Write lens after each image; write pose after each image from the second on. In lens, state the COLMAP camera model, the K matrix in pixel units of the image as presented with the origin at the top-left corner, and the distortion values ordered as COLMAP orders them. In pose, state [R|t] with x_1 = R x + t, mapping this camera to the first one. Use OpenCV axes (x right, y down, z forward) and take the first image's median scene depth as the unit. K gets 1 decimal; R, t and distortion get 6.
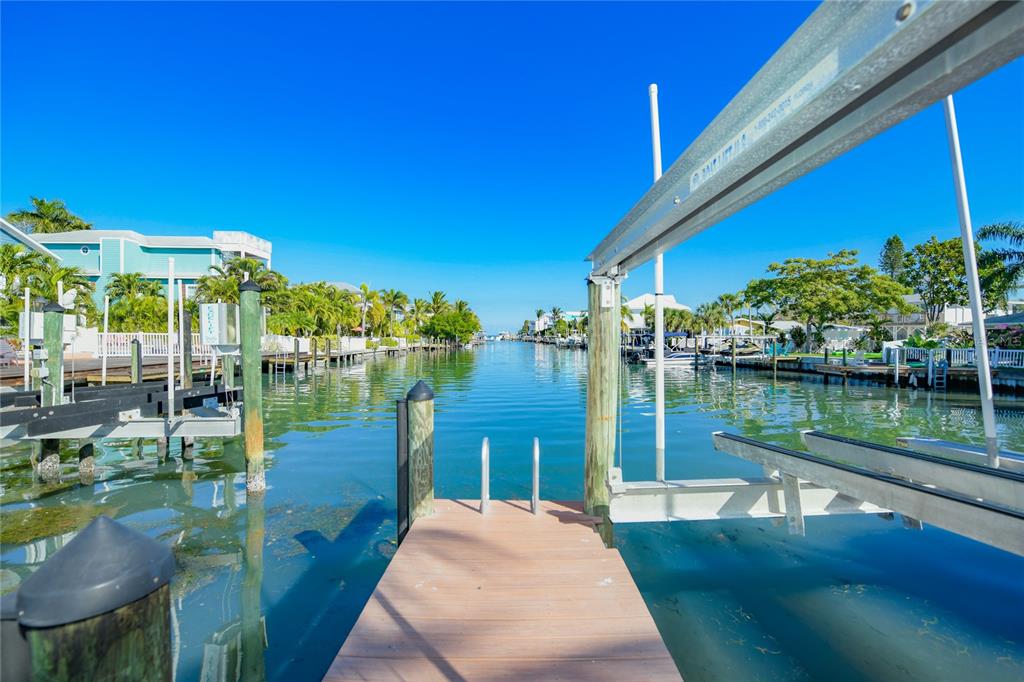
lens RADIAL K [[416.8, 0, 511.0], [0, 416.8, 340.0], [0, 0, 1]] dist [-0.002437, -0.001653]
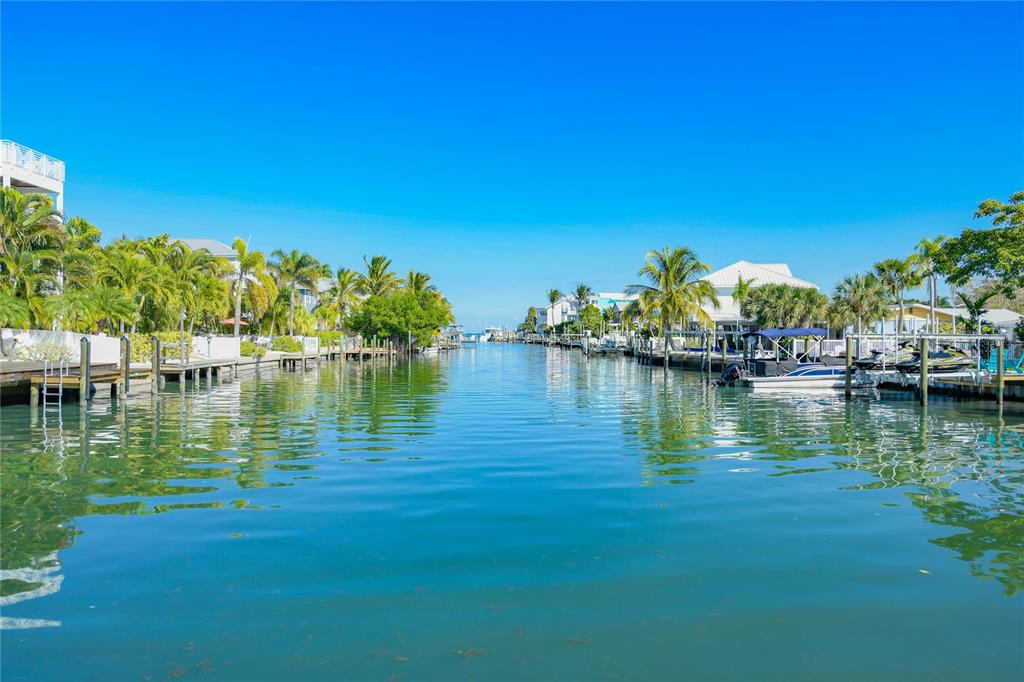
lens RADIAL K [[694.8, 0, 506.2], [0, 694.8, 341.9], [0, 0, 1]] dist [0.000031, -0.000826]
pose [[0.999997, 0.002558, -0.000243, 0.004209], [-0.002558, 0.999995, 0.001687, -0.000939], [0.000247, -0.001686, 0.999999, 0.080120]]
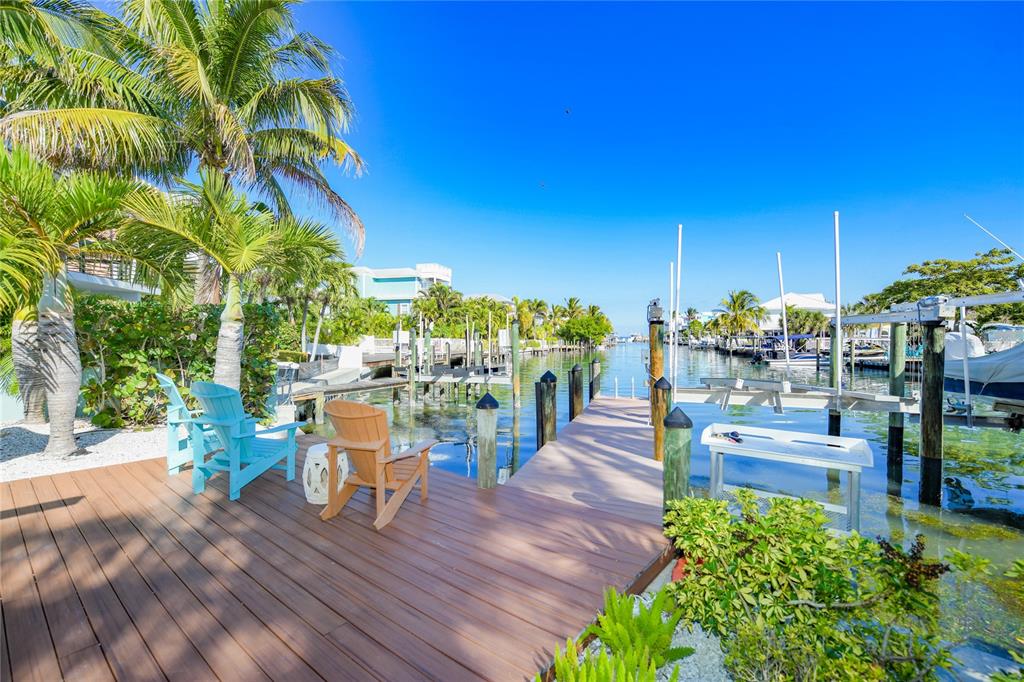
lens RADIAL K [[416.8, 0, 515.7], [0, 416.8, 342.0], [0, 0, 1]] dist [-0.002437, -0.001653]
pose [[0.955385, -0.001383, -0.295359, 0.012220], [0.001850, 0.999997, 0.001303, -0.002322], [0.295357, -0.001792, 0.955385, -0.191381]]
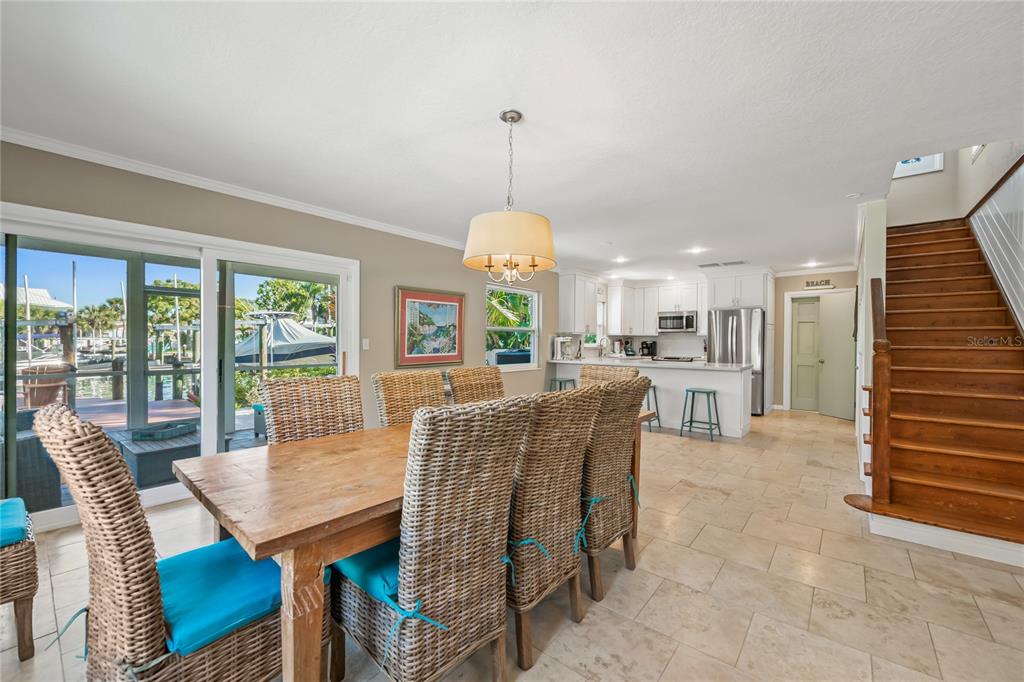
lens RADIAL K [[416.8, 0, 516.9], [0, 416.8, 342.0], [0, 0, 1]] dist [-0.002437, -0.001653]
pose [[0.347584, -0.004035, 0.937640, -0.137512], [0.002465, 0.999991, 0.003390, 0.000337], [-0.937646, 0.001133, 0.347591, -0.370256]]
